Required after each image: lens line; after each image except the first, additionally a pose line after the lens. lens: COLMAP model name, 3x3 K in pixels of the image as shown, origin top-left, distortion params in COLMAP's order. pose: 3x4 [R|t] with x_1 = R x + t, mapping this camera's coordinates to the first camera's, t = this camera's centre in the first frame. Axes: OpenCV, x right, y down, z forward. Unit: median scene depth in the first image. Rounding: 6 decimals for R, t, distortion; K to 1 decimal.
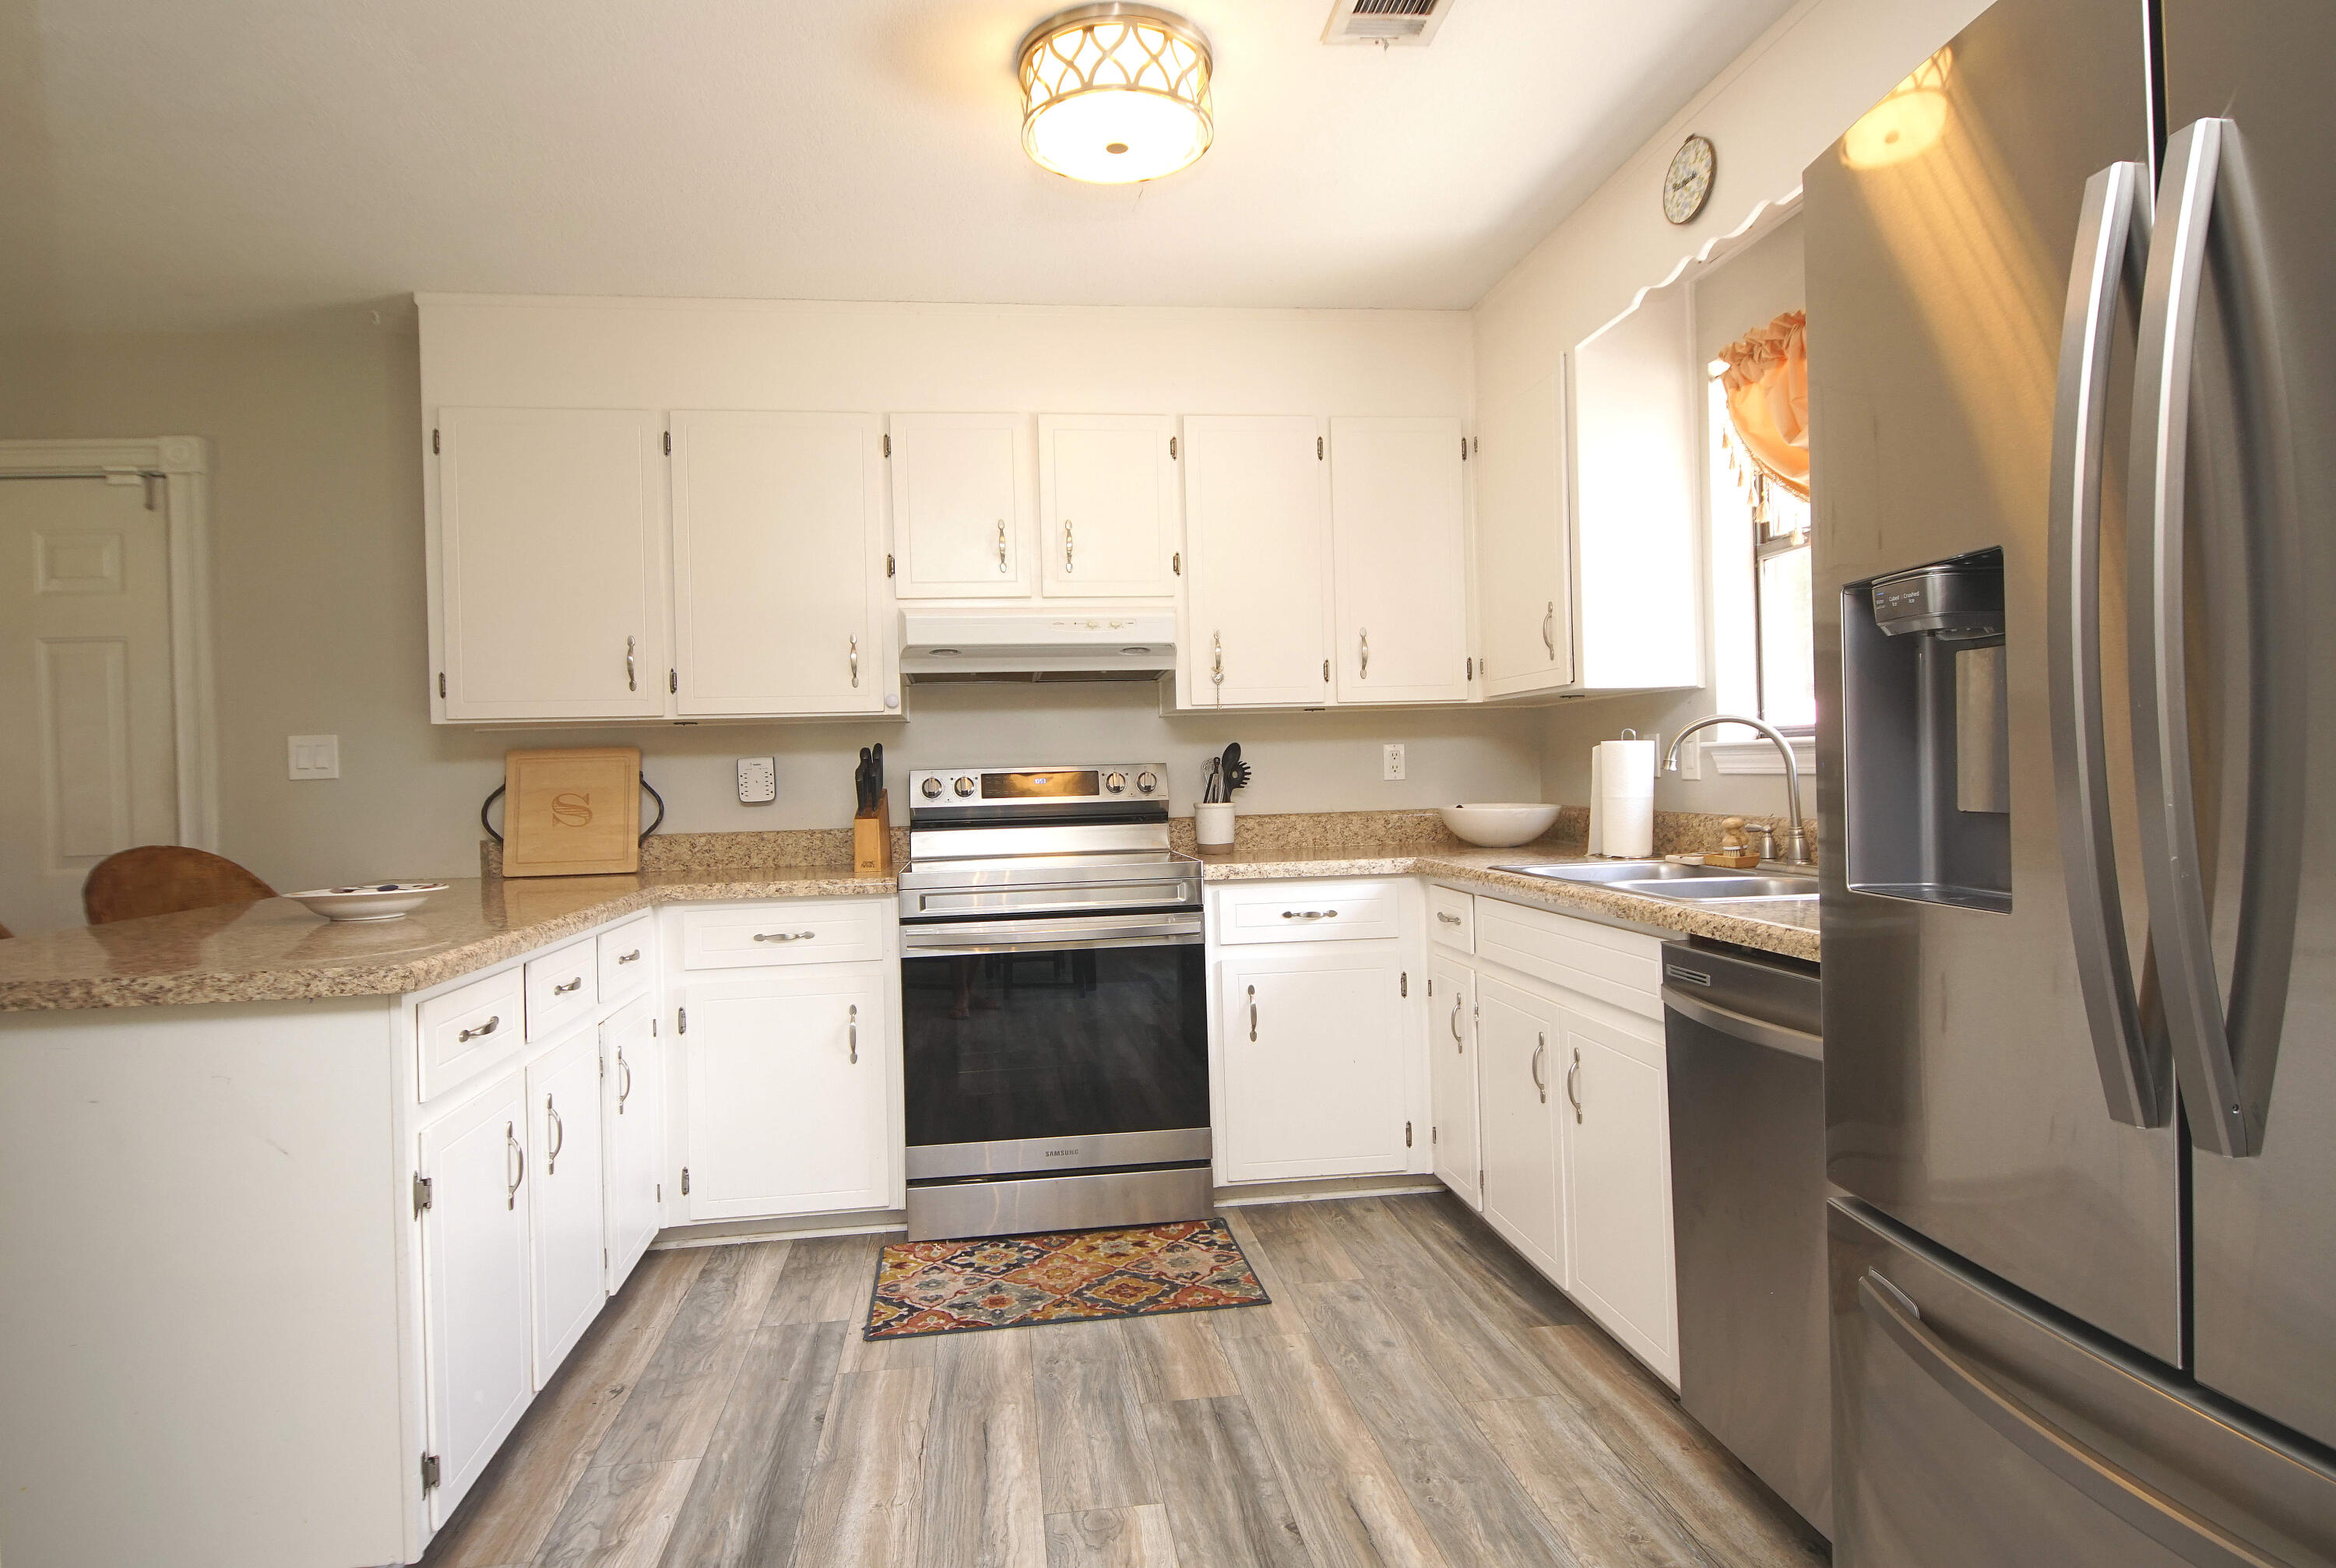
lens RADIAL K [[1253.5, 0, 1133.6], [0, 1253.5, 770.9], [0, 0, 1]] dist [0.029170, -0.027390]
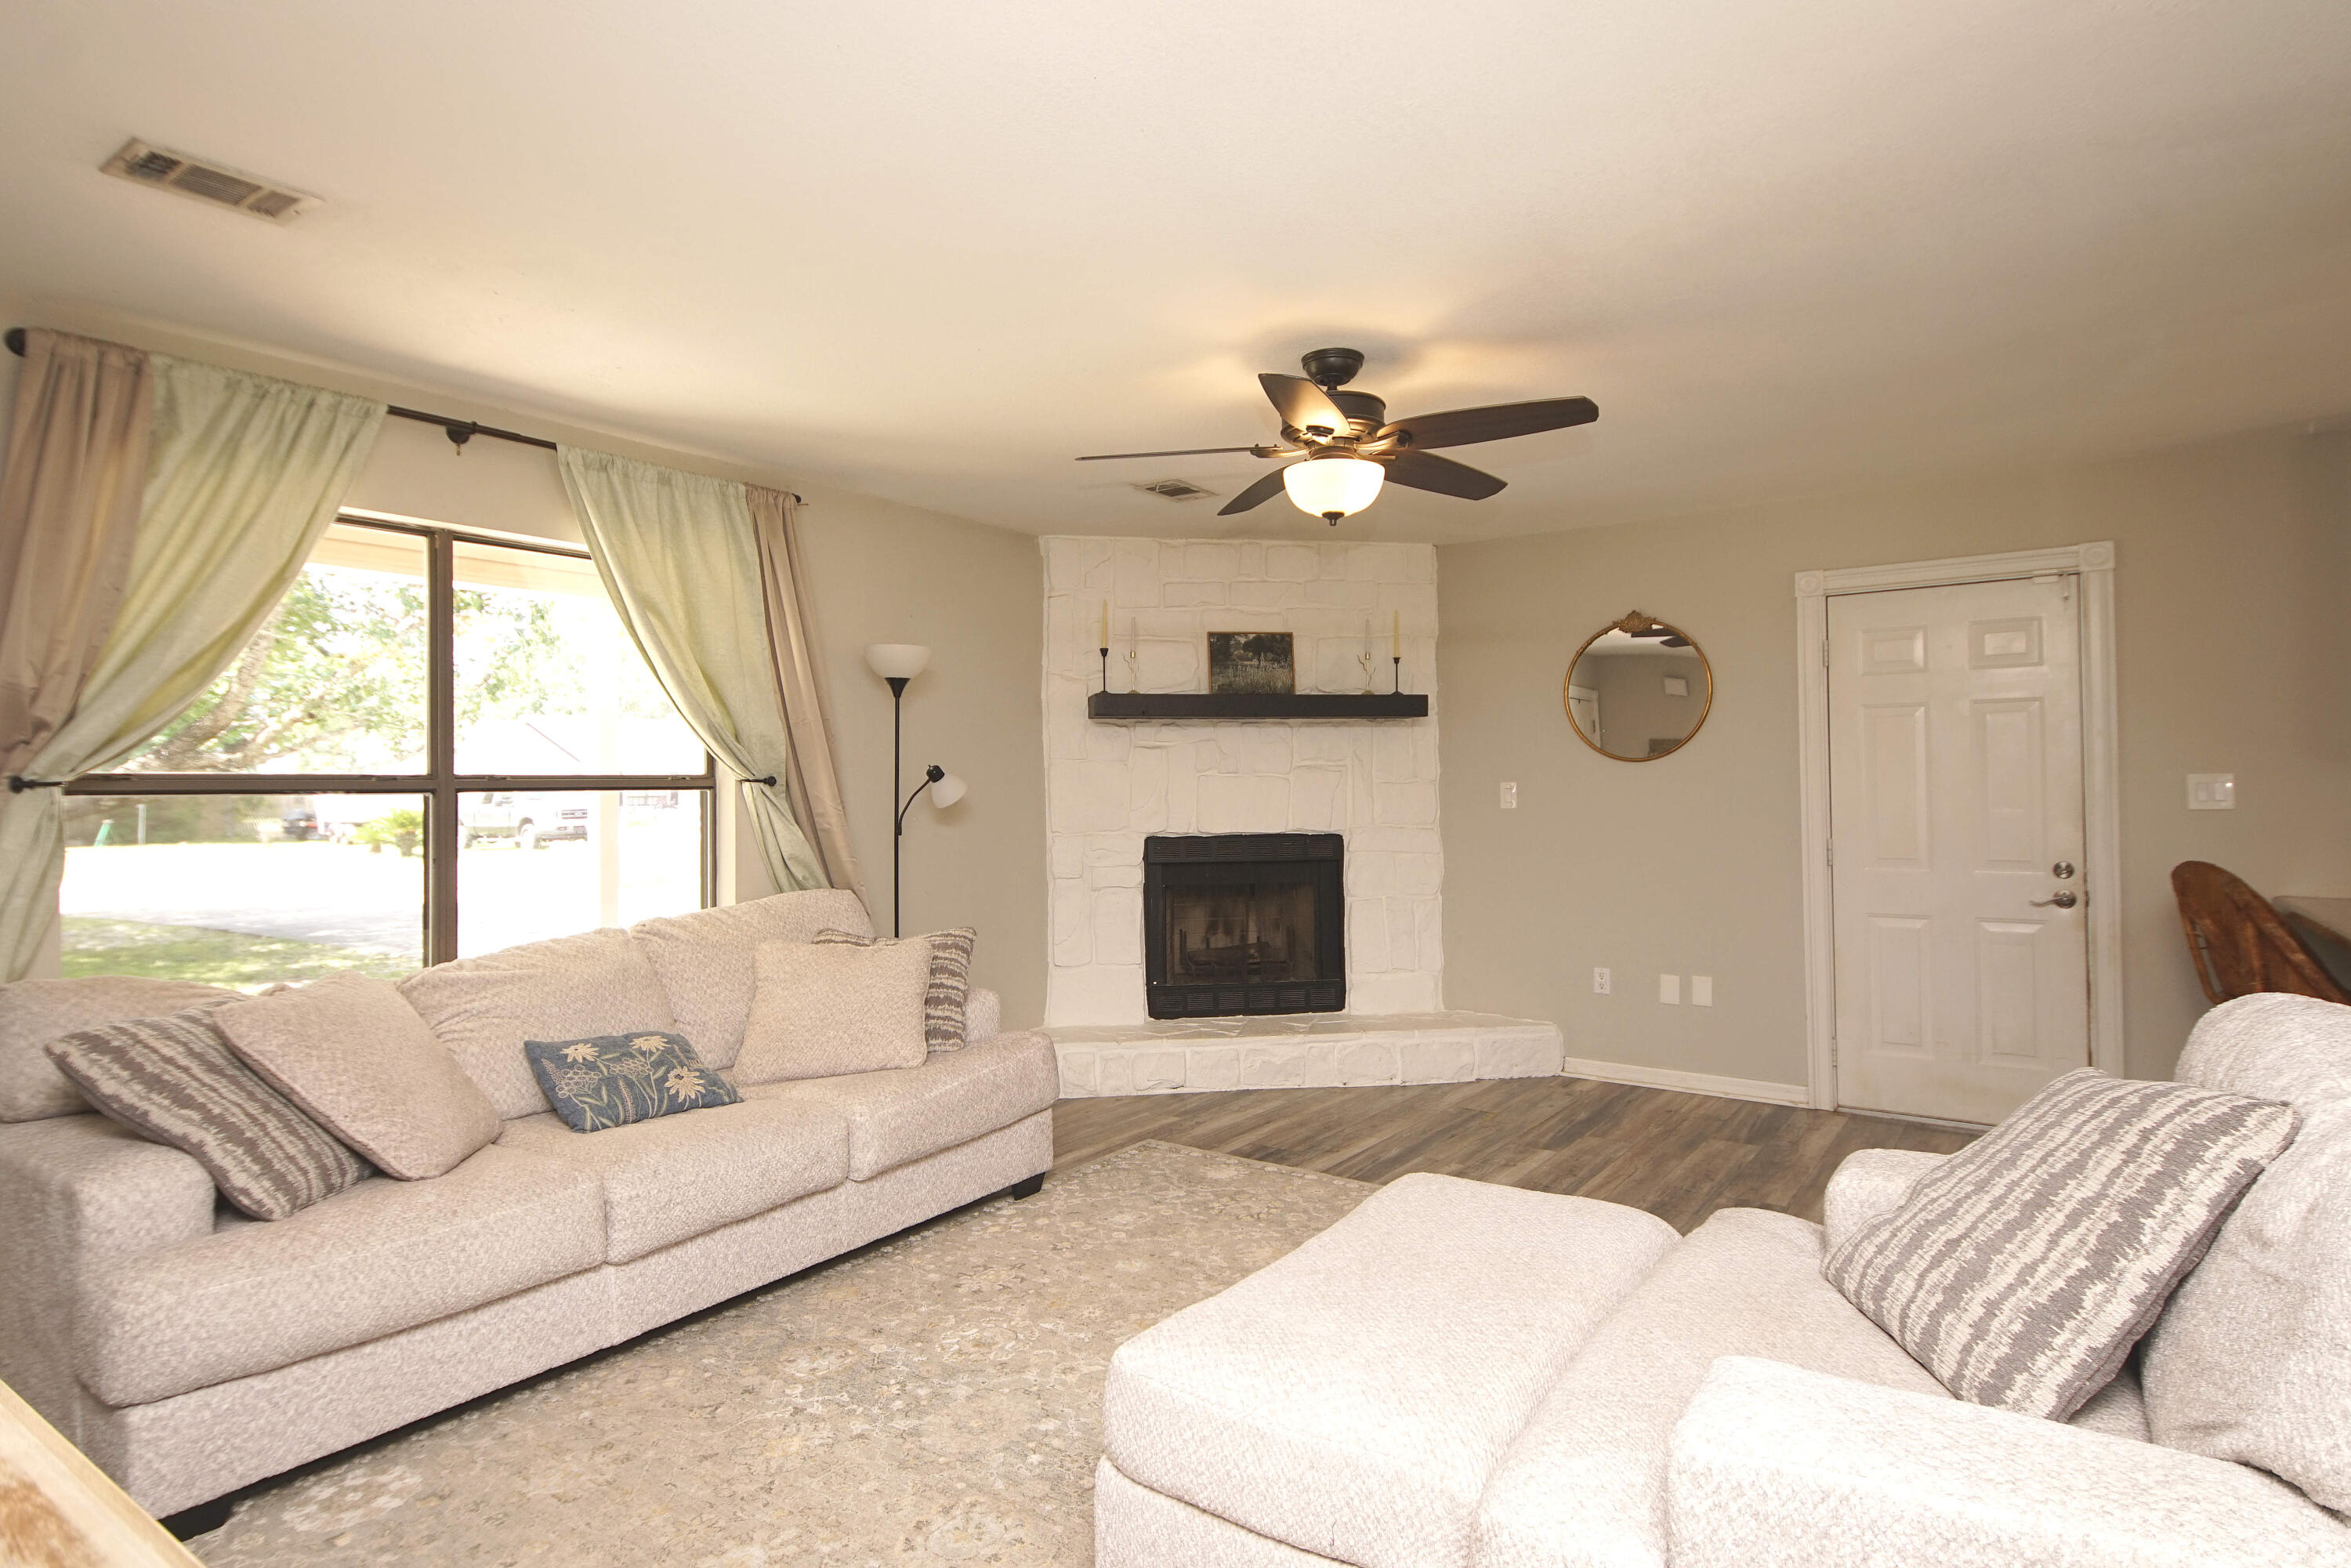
lens RADIAL K [[1261.6, 0, 1142.5], [0, 1261.6, 774.9], [0, 0, 1]] dist [0.029170, -0.027390]
pose [[0.718280, 0.017867, -0.695524, -0.583773], [-0.014902, 0.999836, 0.010295, -0.026345], [0.695594, 0.002970, 0.718429, -0.648041]]
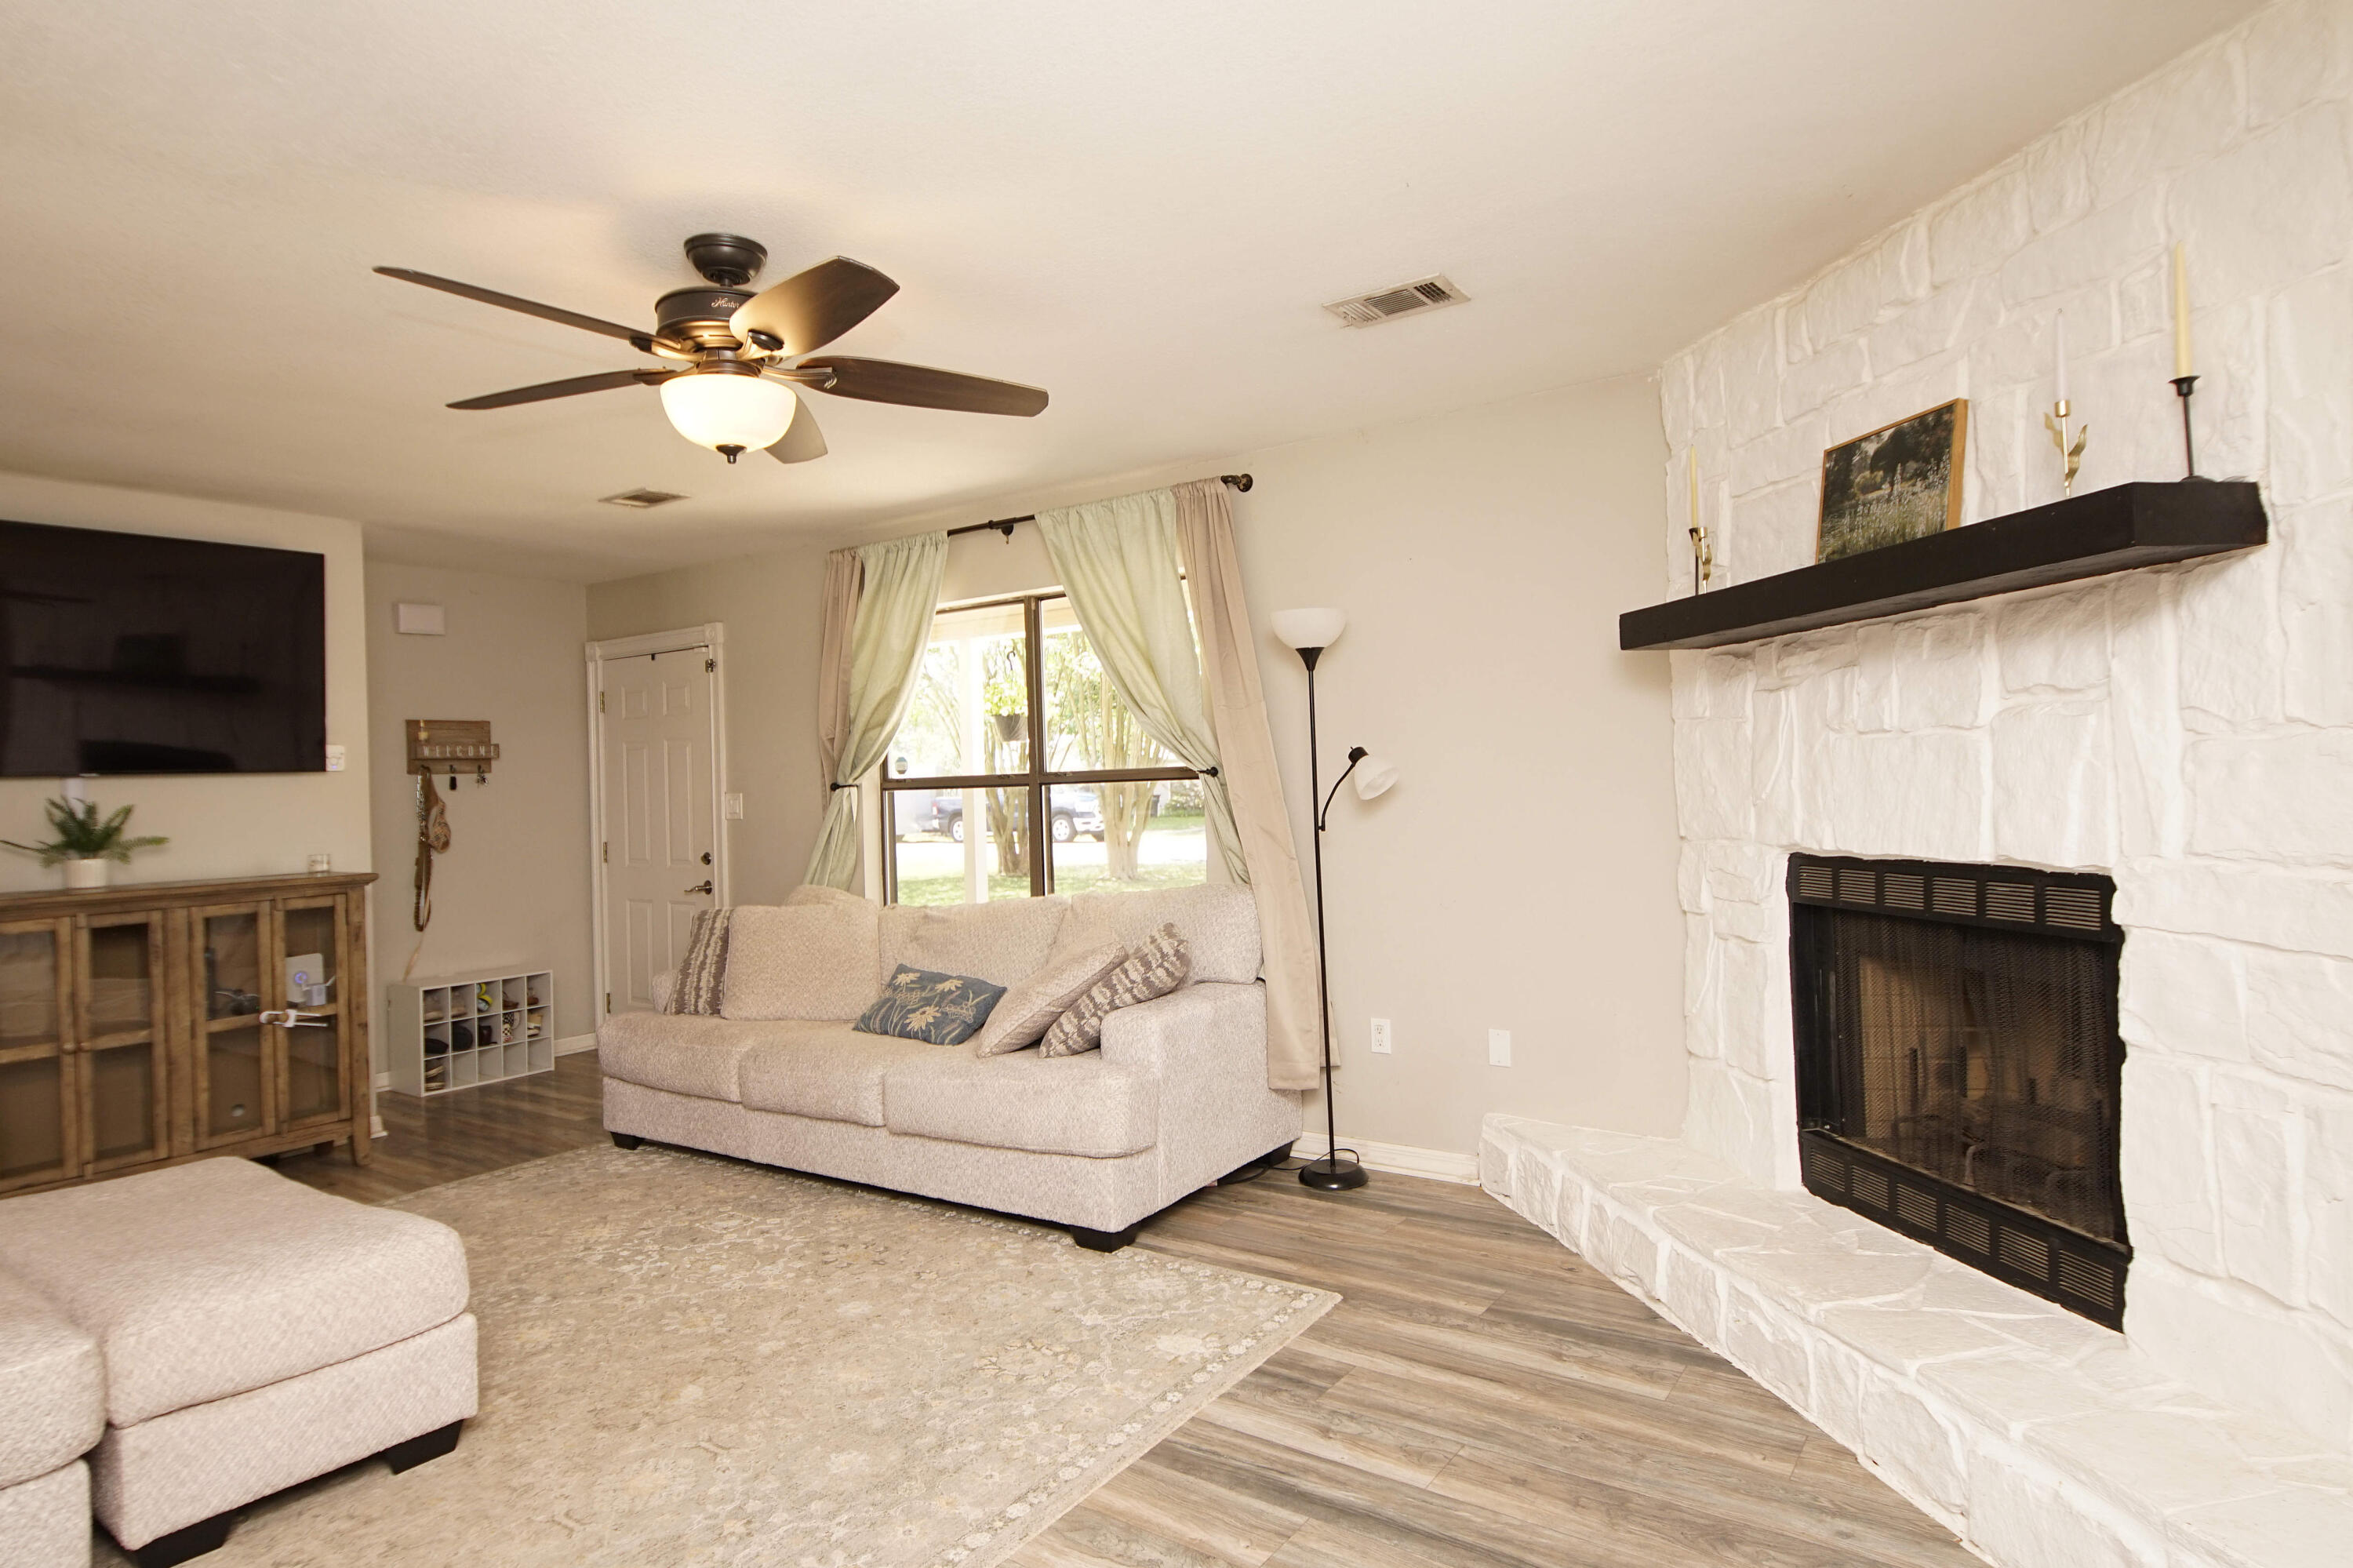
lens RADIAL K [[1262.7, 0, 1170.6], [0, 1262.7, 777.0], [0, 0, 1]] dist [0.029170, -0.027390]
pose [[-0.666377, 0.043552, -0.744342, -0.771175], [0.047669, 0.998739, 0.015760, -0.017229], [0.744089, -0.024980, -0.667613, 0.937067]]
